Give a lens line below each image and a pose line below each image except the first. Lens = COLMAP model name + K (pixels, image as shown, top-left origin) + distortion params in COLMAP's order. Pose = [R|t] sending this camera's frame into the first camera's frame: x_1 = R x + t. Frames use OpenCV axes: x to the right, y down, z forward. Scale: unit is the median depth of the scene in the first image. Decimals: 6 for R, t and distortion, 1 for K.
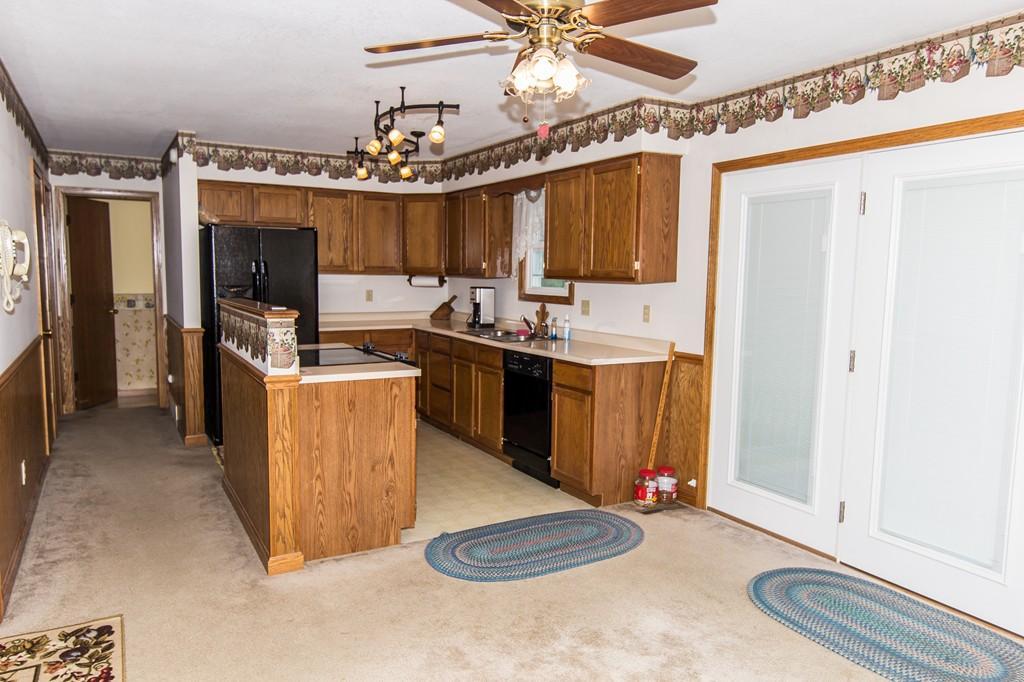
lens RADIAL K [[708.9, 0, 517.1], [0, 708.9, 344.4], [0, 0, 1]] dist [0.001443, 0.003279]
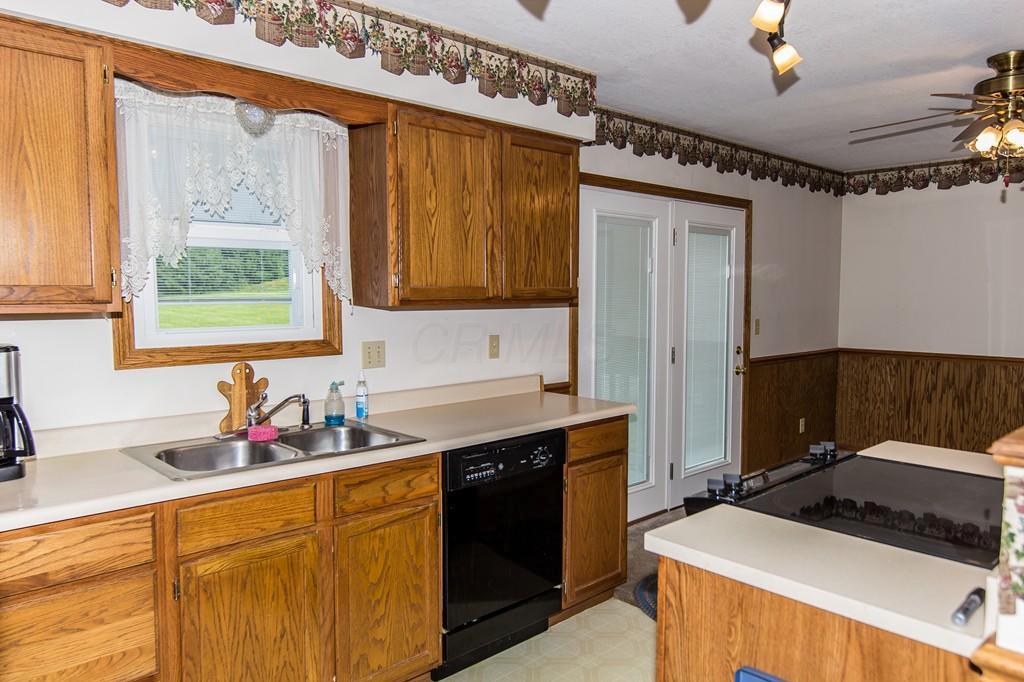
lens RADIAL K [[712.1, 0, 518.5], [0, 712.1, 340.3], [0, 0, 1]] dist [-0.001645, 0.003956]
pose [[-0.230866, -0.081735, 0.969546, -0.585007], [0.100079, 0.989186, 0.107221, -0.136944], [-0.967825, 0.121784, -0.220189, 1.236164]]
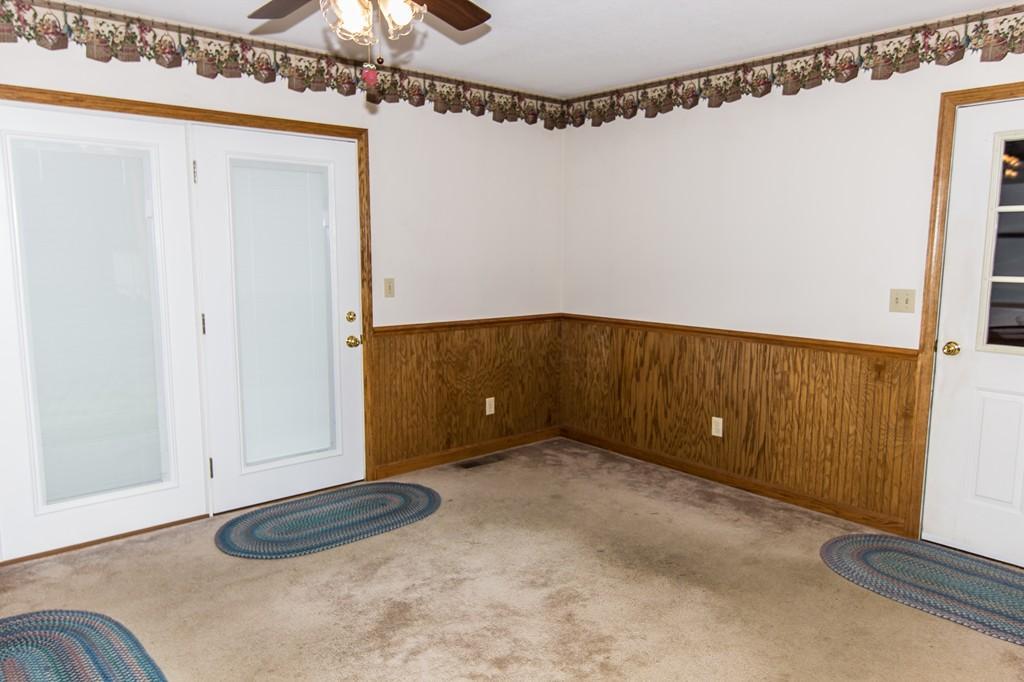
lens RADIAL K [[691.5, 0, 492.8], [0, 691.5, 342.6], [0, 0, 1]] dist [-0.002628, -0.000336]
pose [[-0.176558, -0.141741, 0.974031, -0.471309], [0.101275, 0.981709, 0.161216, -0.054120], [-0.979066, 0.127109, -0.158974, 0.589616]]
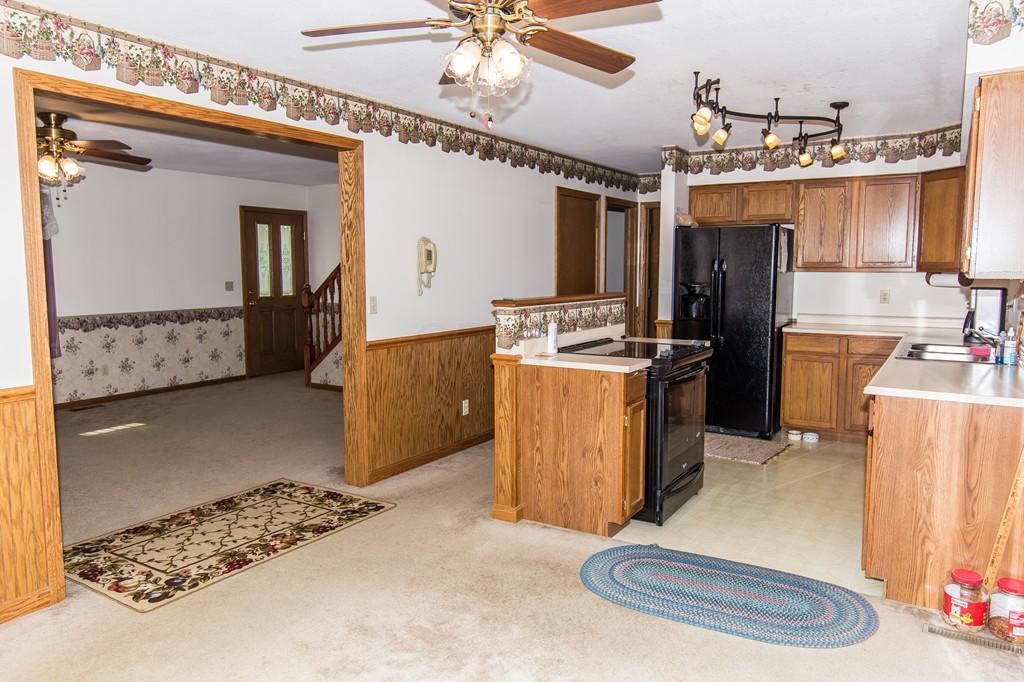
lens RADIAL K [[712.1, 0, 518.5], [0, 712.1, 340.3], [0, 0, 1]] dist [-0.001645, 0.003956]
pose [[0.480002, 0.077273, -0.873857, 0.542183], [-0.083990, 0.995585, 0.041902, -0.024487], [0.873237, 0.053282, 0.484373, 0.326694]]
